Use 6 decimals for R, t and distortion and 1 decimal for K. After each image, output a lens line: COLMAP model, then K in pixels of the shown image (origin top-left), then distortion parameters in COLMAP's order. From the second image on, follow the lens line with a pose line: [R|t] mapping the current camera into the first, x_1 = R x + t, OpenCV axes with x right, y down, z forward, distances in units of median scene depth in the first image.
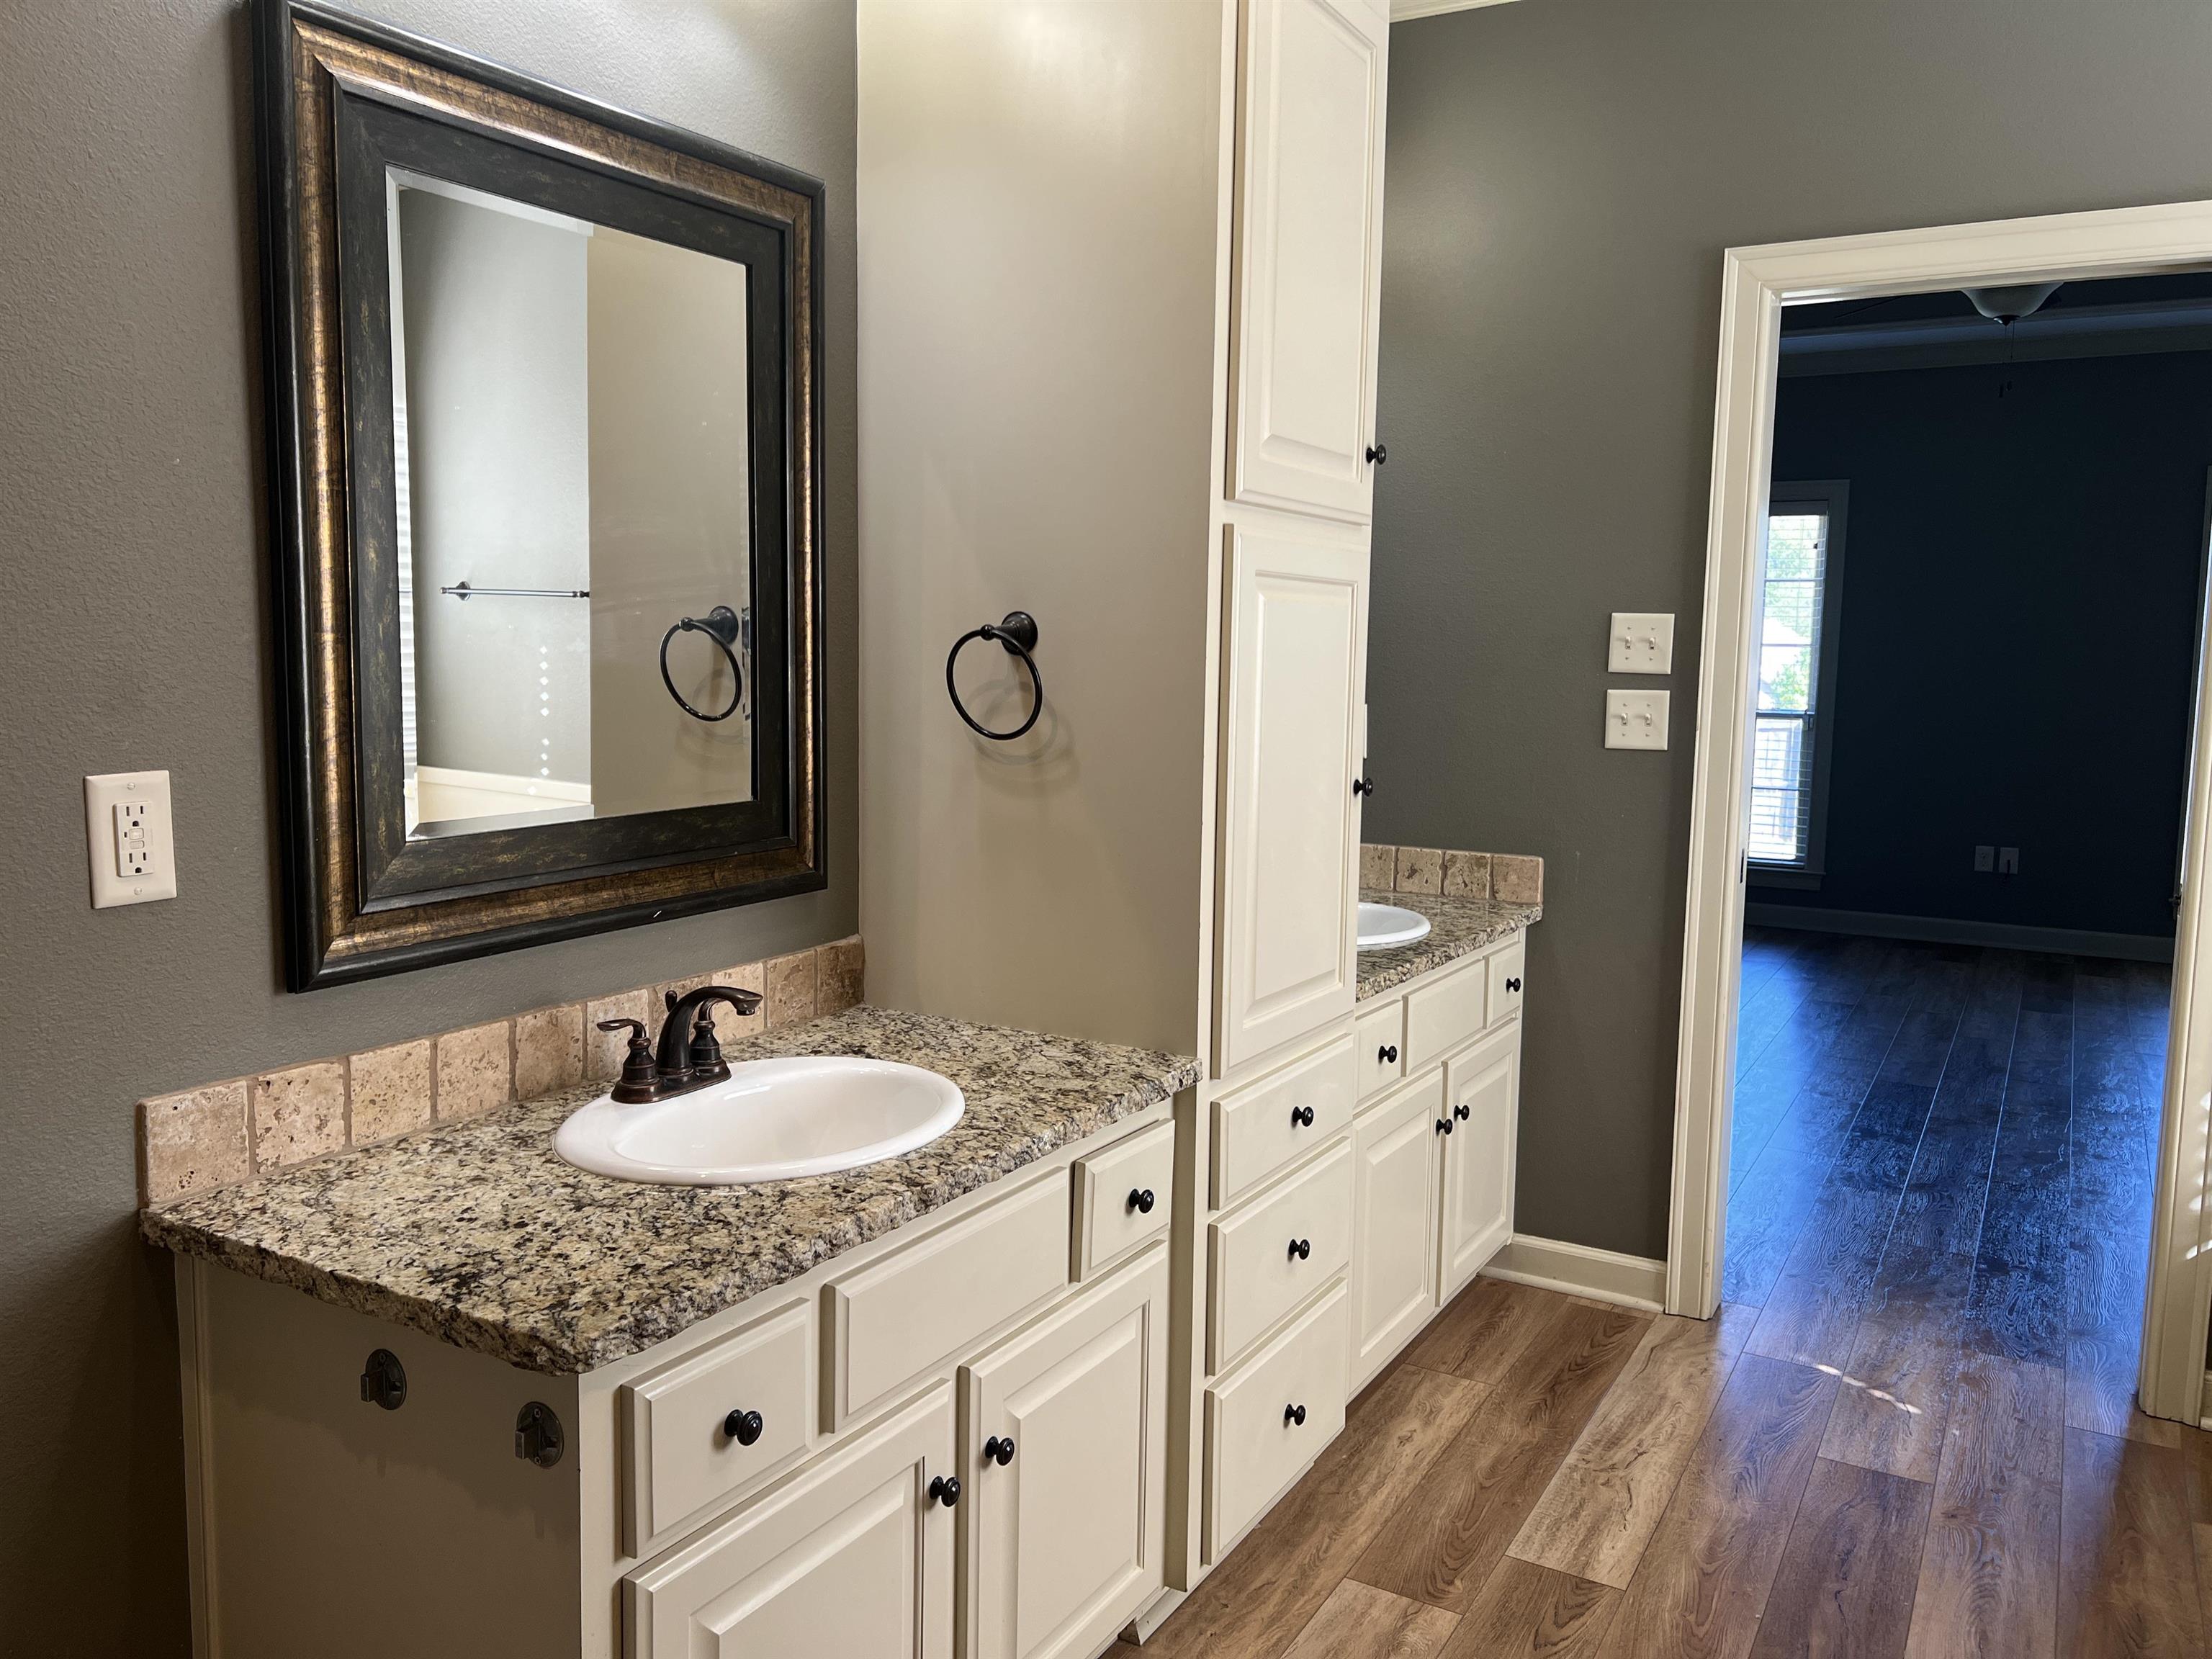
lens RADIAL K [[1661.2, 0, 1113.7], [0, 1661.2, 821.4], [0, 0, 1]] dist [0.054695, -0.066162]
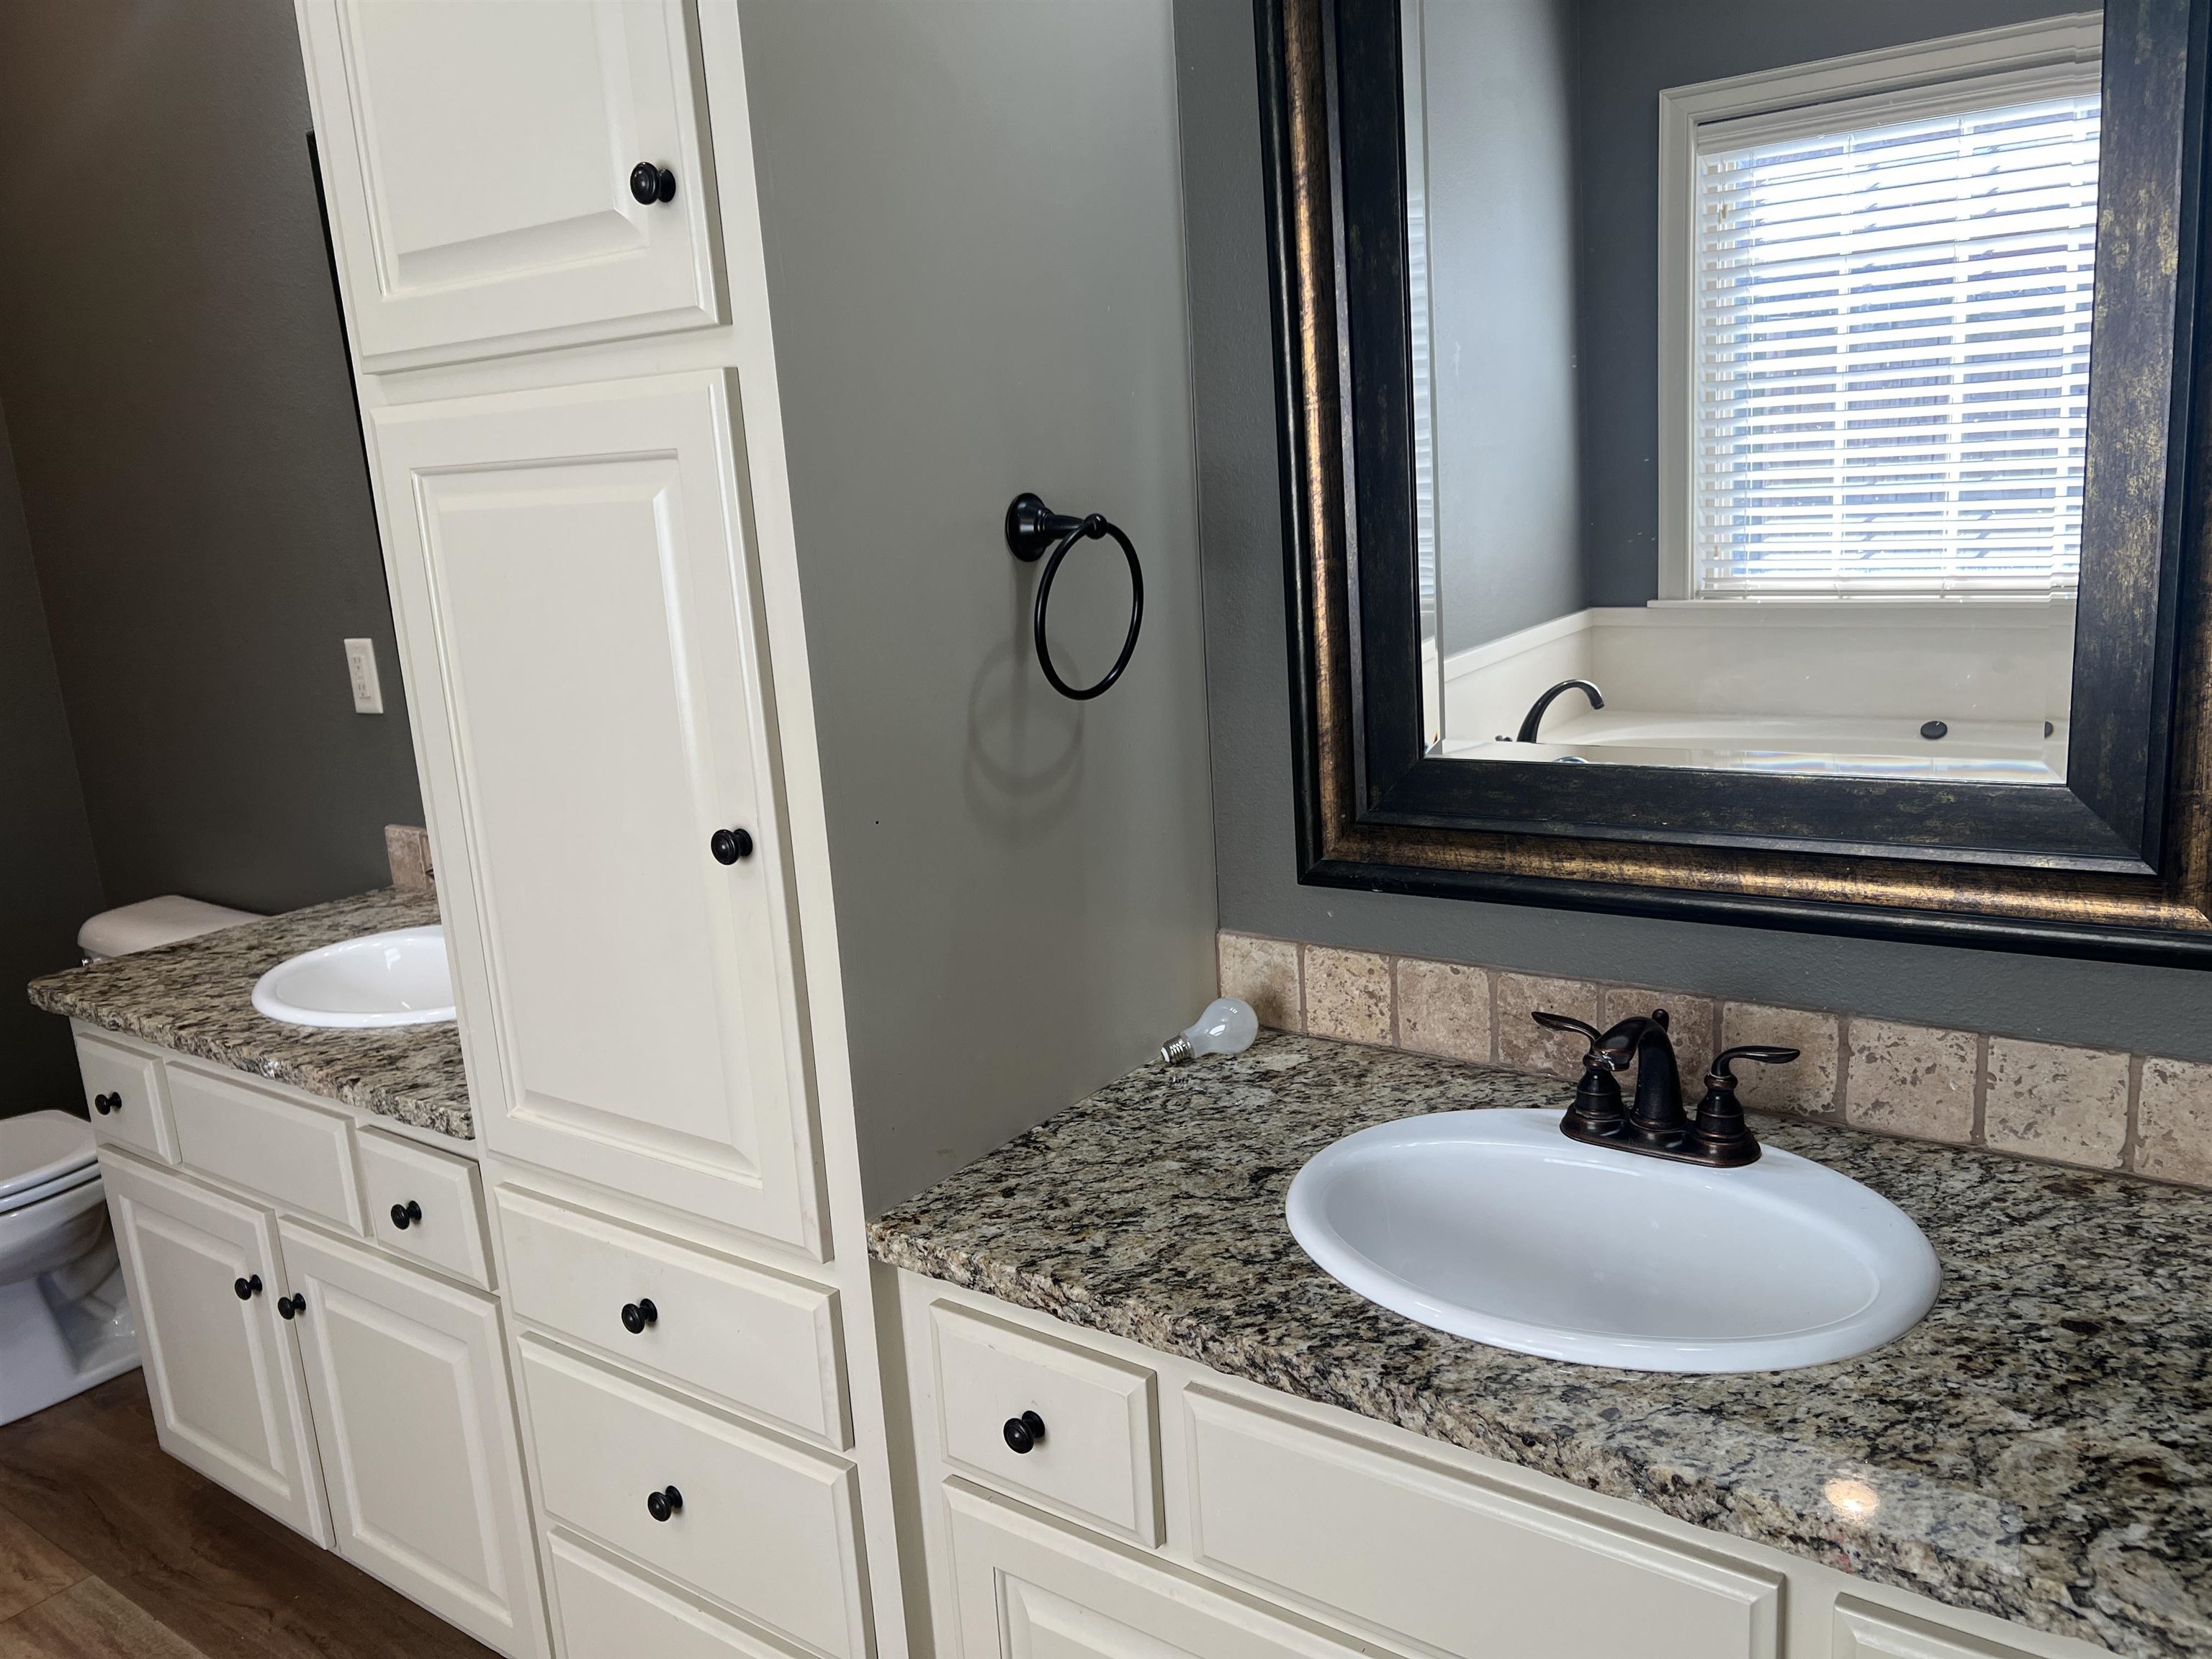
lens RADIAL K [[1661.2, 0, 1111.7], [0, 1661.2, 835.8], [0, 0, 1]] dist [0.054695, -0.066162]
pose [[-0.072588, 0.178288, -0.981297, 0.849961], [-0.083787, 0.979325, 0.184127, -0.166318], [0.993836, 0.095586, -0.056149, 1.469715]]
